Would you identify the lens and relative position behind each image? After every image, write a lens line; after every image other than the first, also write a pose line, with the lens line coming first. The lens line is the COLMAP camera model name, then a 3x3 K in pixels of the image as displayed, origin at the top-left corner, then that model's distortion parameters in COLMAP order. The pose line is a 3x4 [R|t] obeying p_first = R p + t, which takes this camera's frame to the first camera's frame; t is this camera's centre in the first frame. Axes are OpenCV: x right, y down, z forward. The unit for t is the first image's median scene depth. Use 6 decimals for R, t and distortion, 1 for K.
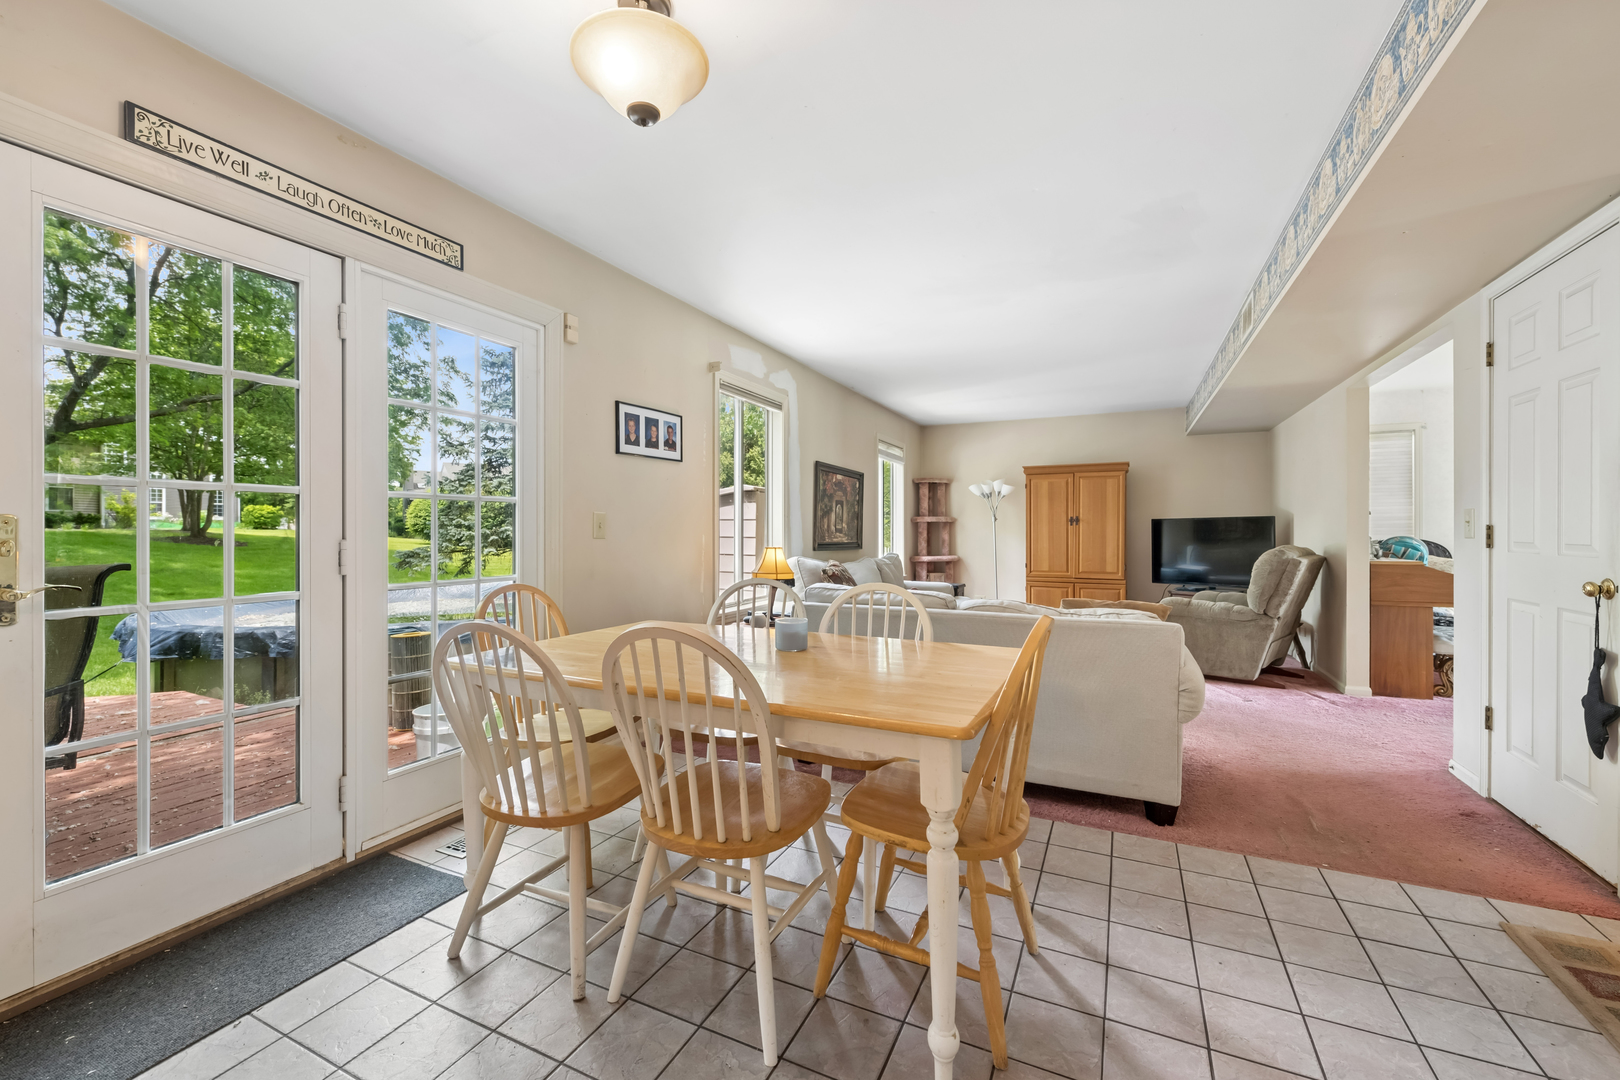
lens RADIAL K [[647.3, 0, 813.1], [0, 647.3, 532.9], [0, 0, 1]] dist [-0.002116, -0.000769]
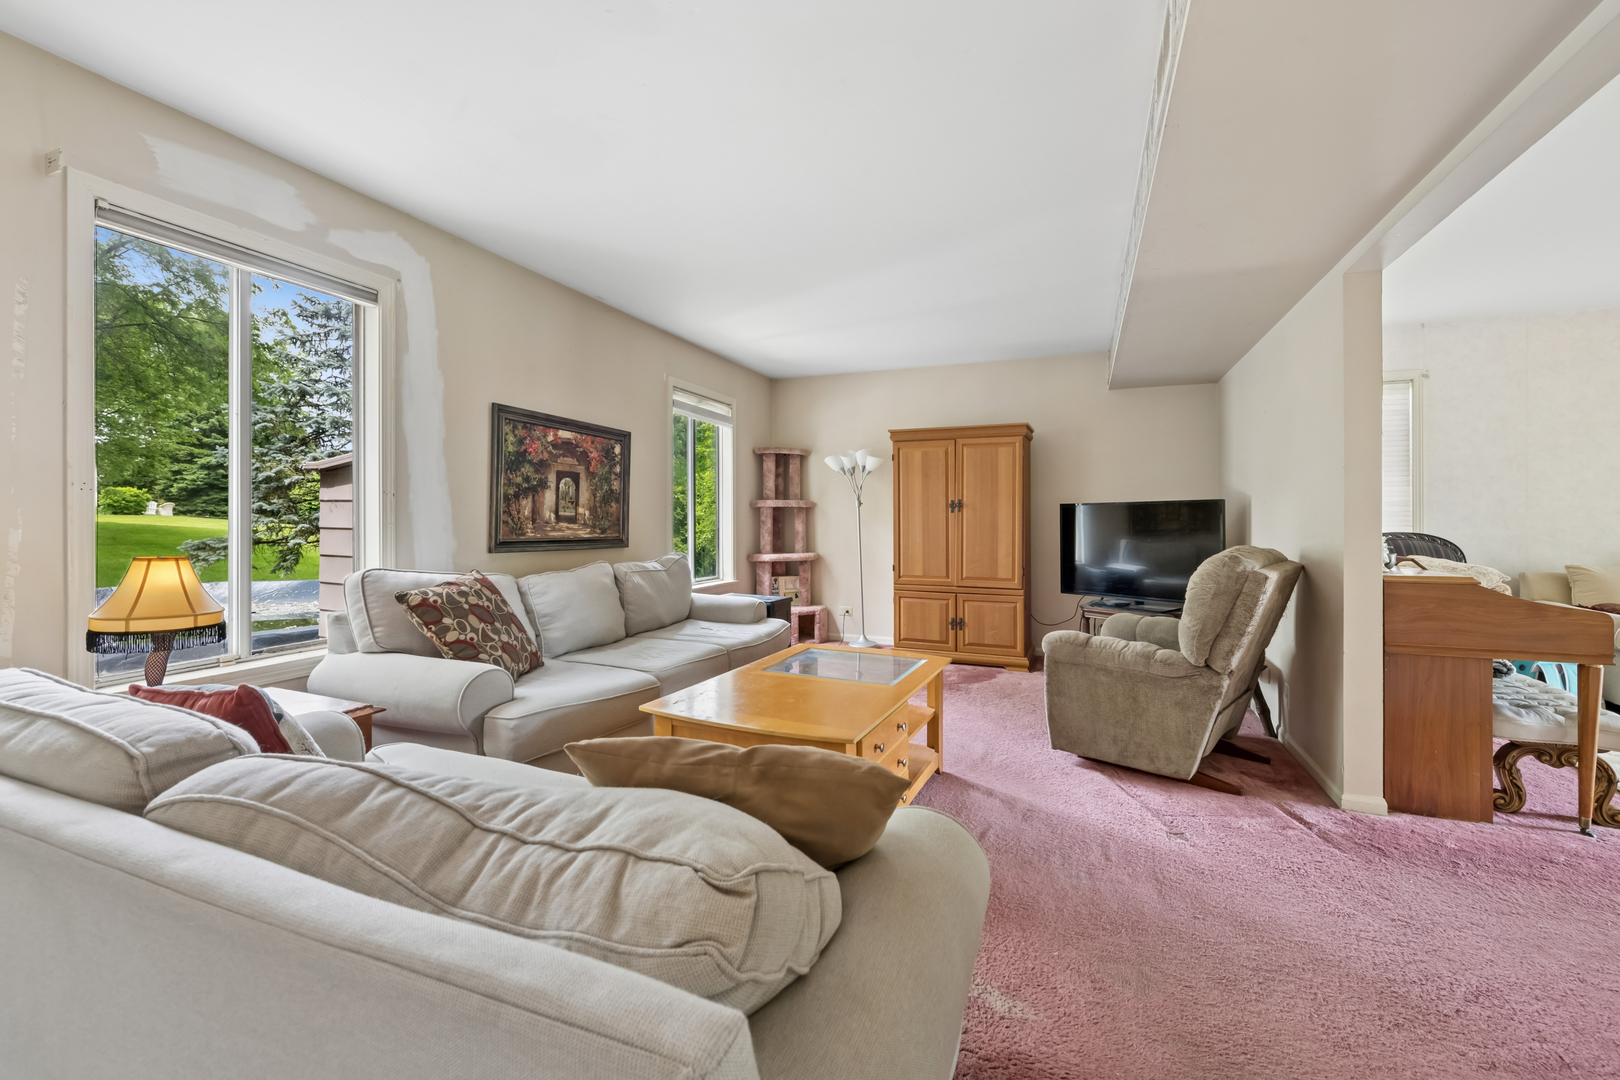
lens RADIAL K [[661.3, 0, 820.6], [0, 661.3, 515.5], [0, 0, 1]] dist [-0.001462, -0.001048]
pose [[0.997710, 0.003223, 0.067562, 0.231880], [-0.002726, 0.999969, -0.007440, -0.002757], [-0.067584, 0.007238, 0.997687, 0.320186]]
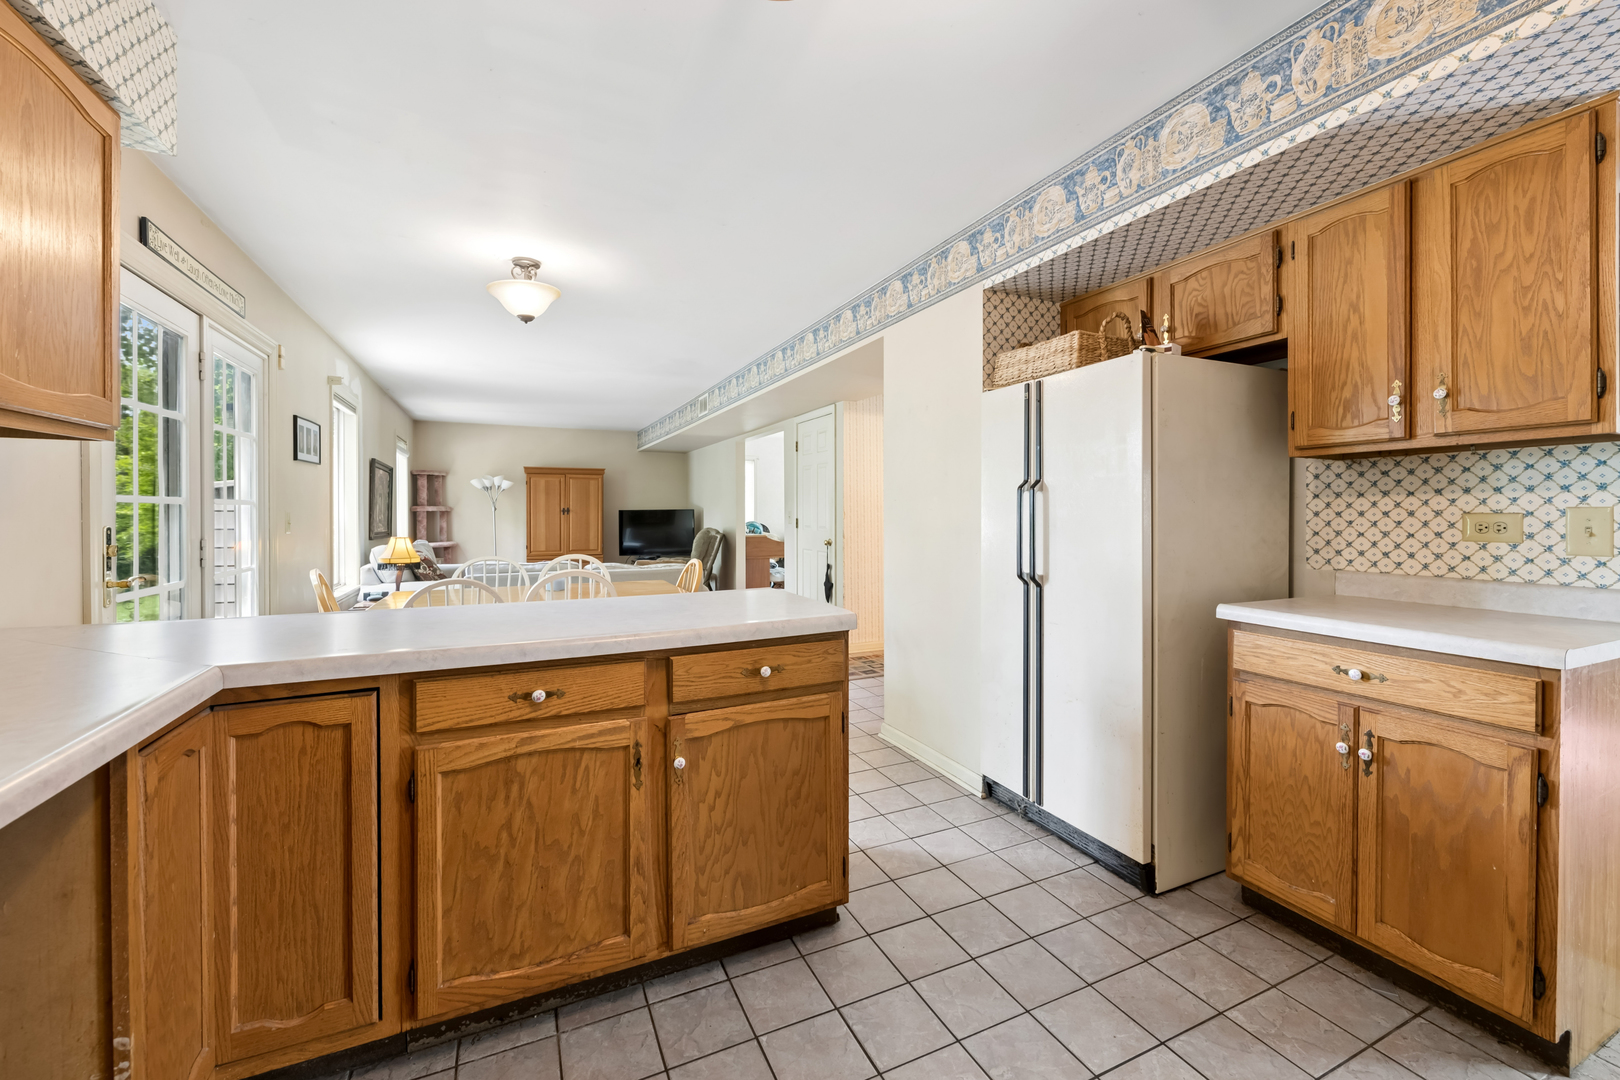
lens RADIAL K [[661.3, 0, 820.6], [0, 661.3, 515.5], [0, 0, 1]] dist [-0.001462, -0.001048]
pose [[0.631876, -0.004026, 0.775059, -0.336480], [0.004389, 0.999989, 0.001617, -0.011464], [-0.775057, 0.002380, 0.631887, -0.259744]]
